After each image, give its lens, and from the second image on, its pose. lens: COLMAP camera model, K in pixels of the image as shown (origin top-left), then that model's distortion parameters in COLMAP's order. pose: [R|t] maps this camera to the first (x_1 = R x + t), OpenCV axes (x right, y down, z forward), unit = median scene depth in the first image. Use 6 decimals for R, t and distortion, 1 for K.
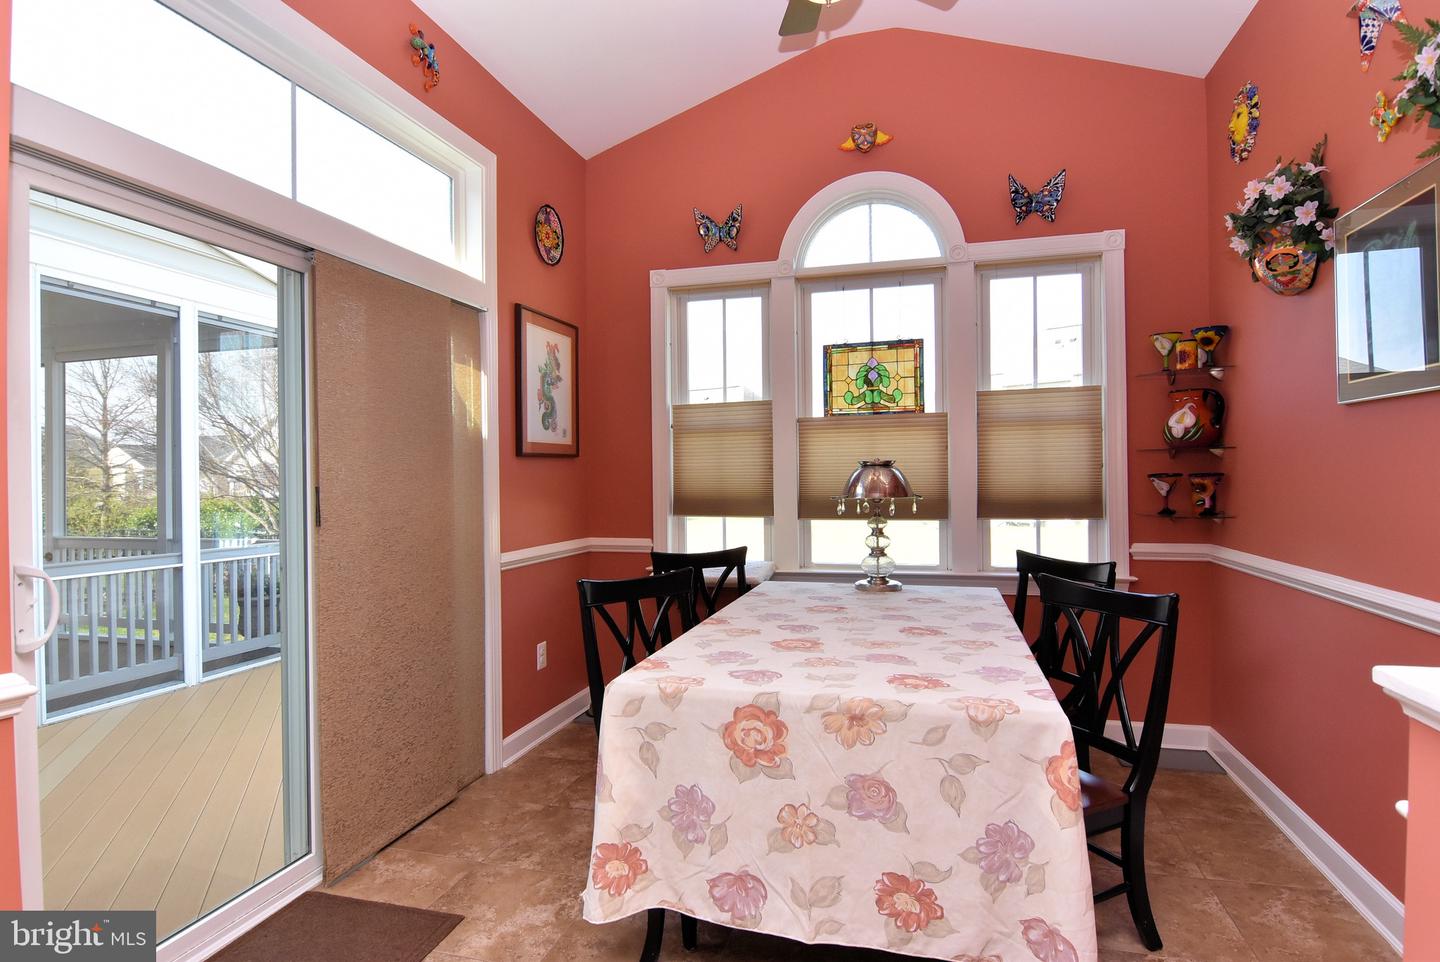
lens RADIAL K [[766.0, 0, 725.1], [0, 766.0, 481.1], [0, 0, 1]] dist [0.002143, -0.016701]
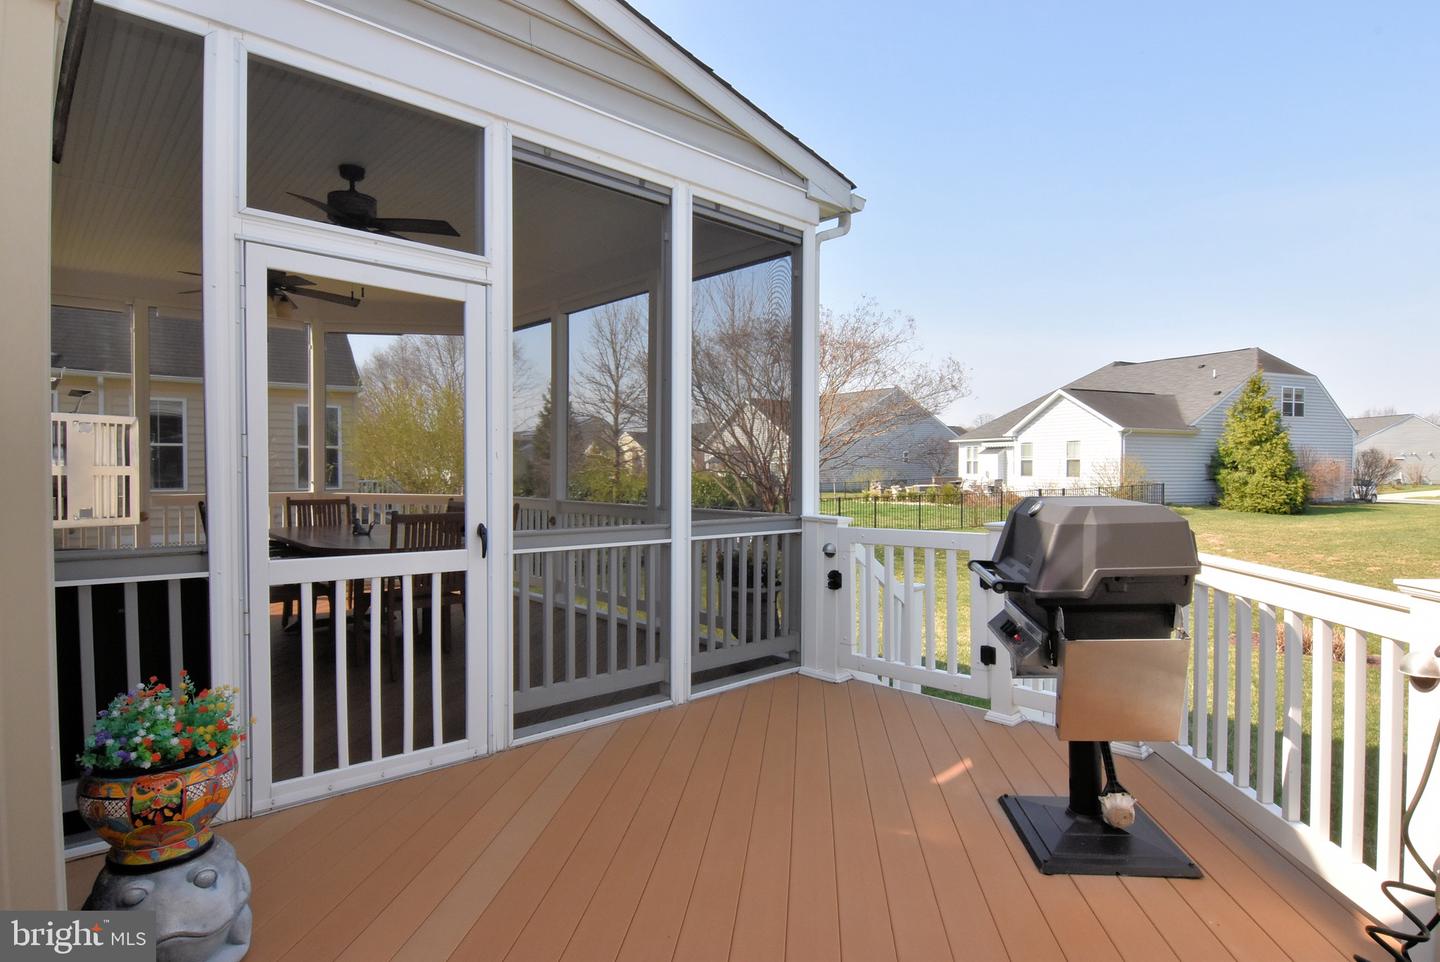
lens RADIAL K [[766.0, 0, 725.1], [0, 766.0, 481.1], [0, 0, 1]] dist [0.002143, -0.016701]
pose [[0.853001, 0.021573, -0.521463, -0.268319], [-0.012987, 0.999713, 0.020116, 0.035351], [0.521748, -0.010387, 0.853037, 0.378105]]
